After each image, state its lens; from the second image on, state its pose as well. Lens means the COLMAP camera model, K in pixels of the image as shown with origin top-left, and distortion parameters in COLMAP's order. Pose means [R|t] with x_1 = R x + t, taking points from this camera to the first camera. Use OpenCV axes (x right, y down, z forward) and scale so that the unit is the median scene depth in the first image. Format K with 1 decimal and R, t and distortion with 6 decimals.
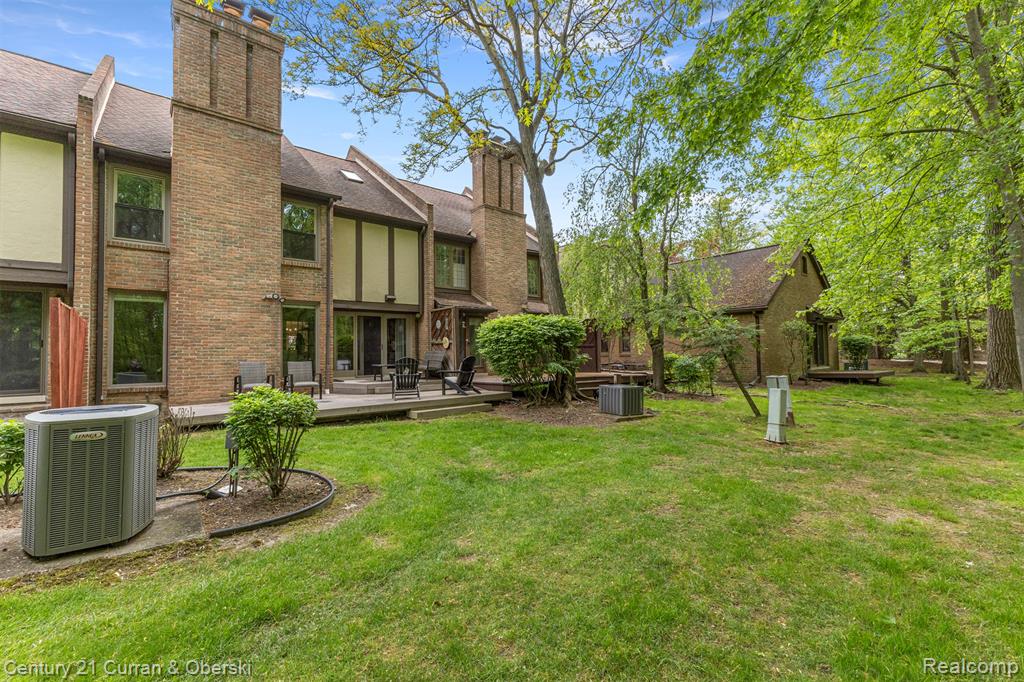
lens RADIAL K [[440.6, 0, 514.4], [0, 440.6, 338.0], [0, 0, 1]] dist [0.010035, -0.005187]
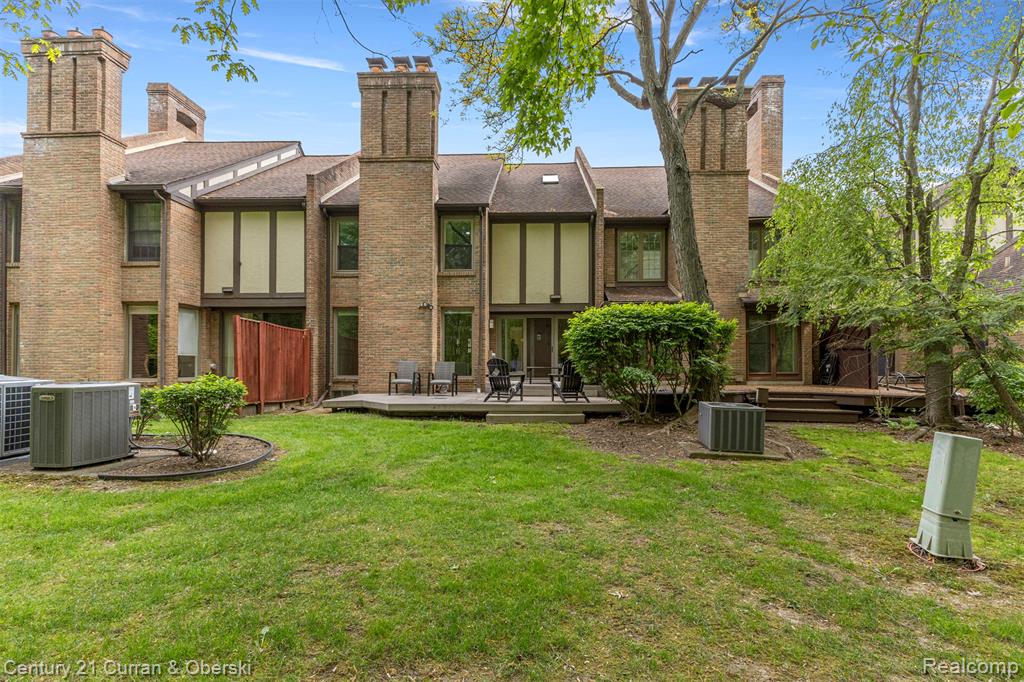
lens RADIAL K [[452.9, 0, 510.6], [0, 452.9, 362.9], [0, 0, 1]] dist [-0.007879, -0.000229]
pose [[0.735035, 0.016353, -0.677831, 0.372957], [0.011558, 0.999262, 0.036641, 0.014802], [0.677930, -0.034767, 0.734304, 0.246327]]
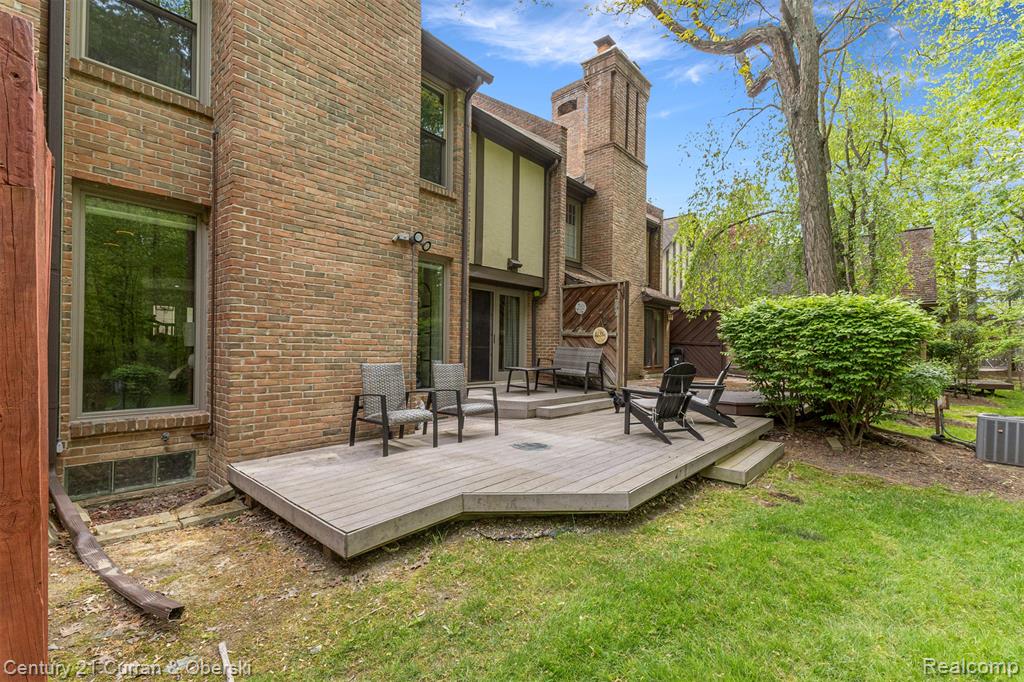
lens RADIAL K [[443.0, 0, 512.1], [0, 443.0, 347.7], [0, 0, 1]] dist [0.004415, -0.000080]
pose [[0.989149, 0.032856, 0.143198, -0.442148], [-0.039059, 0.998407, 0.040720, 0.007931], [-0.141632, -0.045871, 0.988856, 0.411375]]
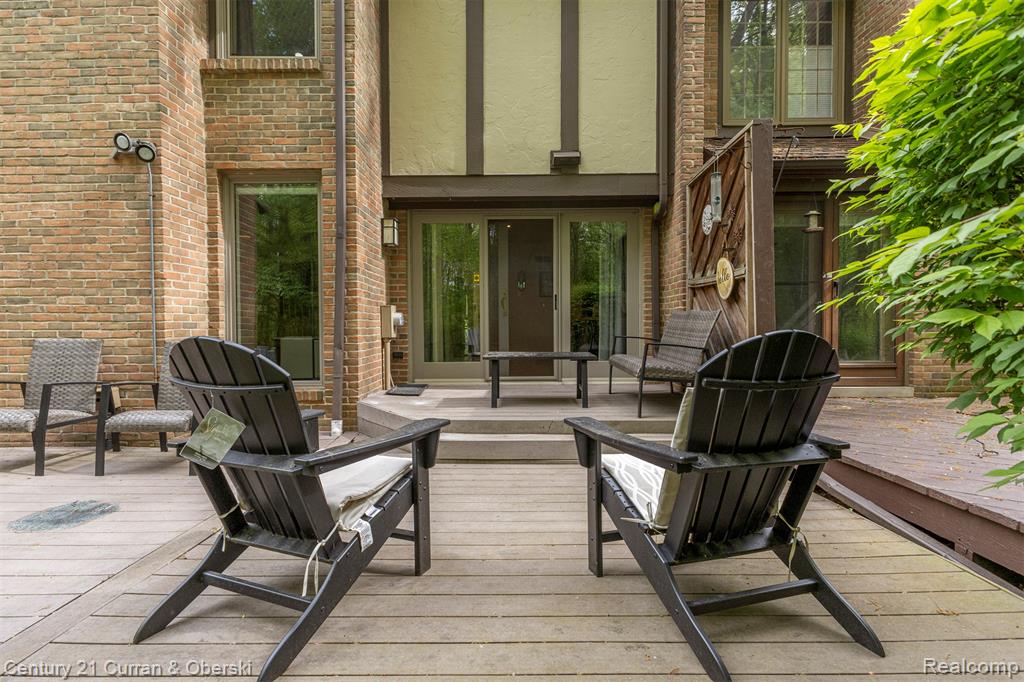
lens RADIAL K [[521.2, 0, 512.0], [0, 521.2, 341.0], [0, 0, 1]] dist [0.001540, -0.000604]
pose [[0.764109, 0.023160, -0.644671, -0.056889], [0.018220, 0.998182, 0.057455, 0.032350], [0.644830, -0.055648, 0.762298, 0.775557]]
